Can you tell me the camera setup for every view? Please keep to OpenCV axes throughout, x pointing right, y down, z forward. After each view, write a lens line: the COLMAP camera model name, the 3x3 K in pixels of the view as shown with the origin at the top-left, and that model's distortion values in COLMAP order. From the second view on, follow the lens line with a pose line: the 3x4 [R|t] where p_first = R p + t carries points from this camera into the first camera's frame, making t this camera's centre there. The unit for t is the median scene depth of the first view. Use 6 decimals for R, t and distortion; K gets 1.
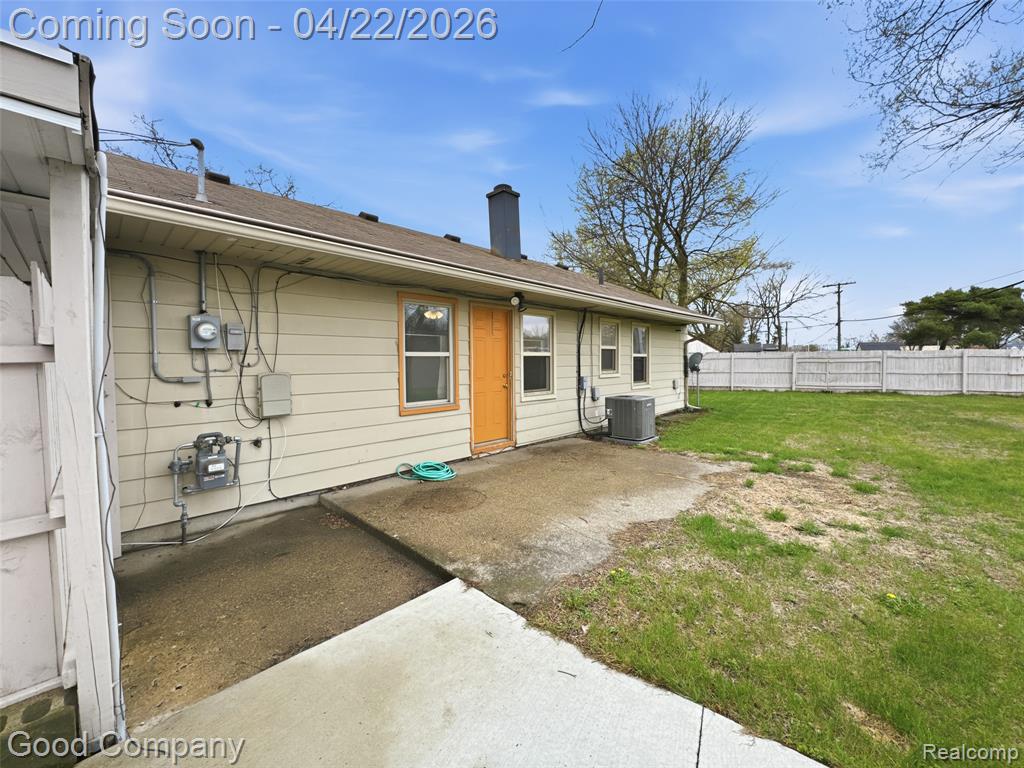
lens RADIAL K [[415.5, 0, 512.0], [0, 415.5, 384.0], [0, 0, 1]] dist [-0.001168, -0.000041]
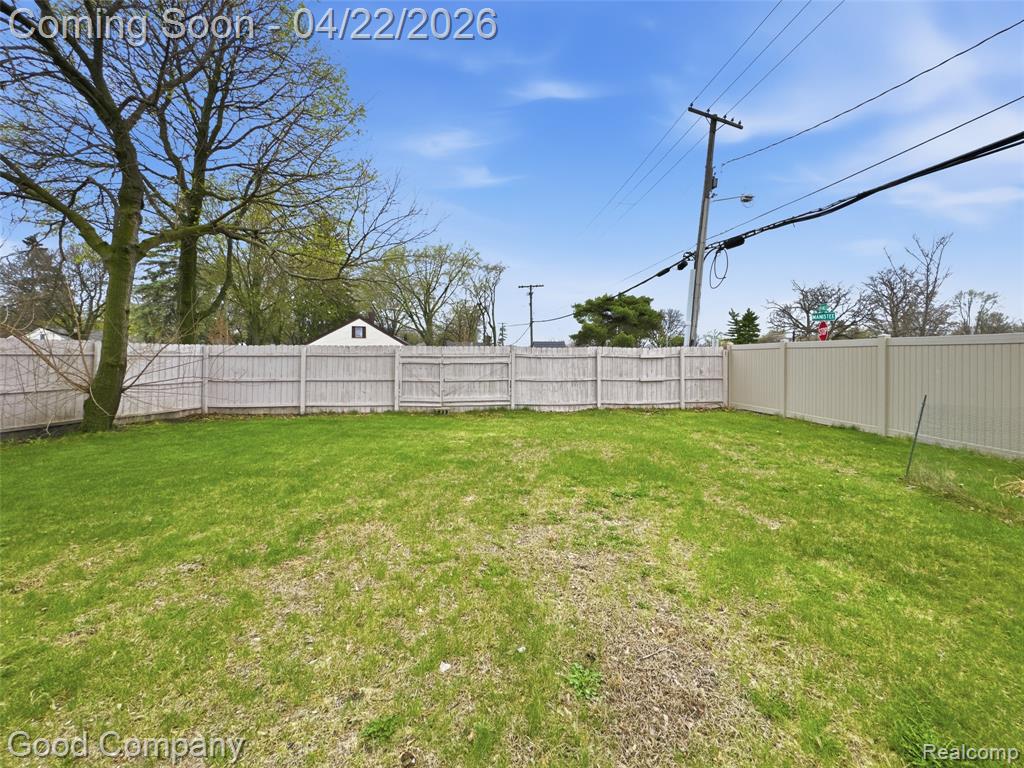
lens RADIAL K [[415.5, 0, 512.0], [0, 415.5, 384.0], [0, 0, 1]] dist [-0.001168, -0.000041]
pose [[0.845187, -0.022287, 0.534006, 0.544703], [0.019692, 0.999750, 0.010558, -0.027639], [-0.534108, 0.001592, 0.845415, 0.443058]]
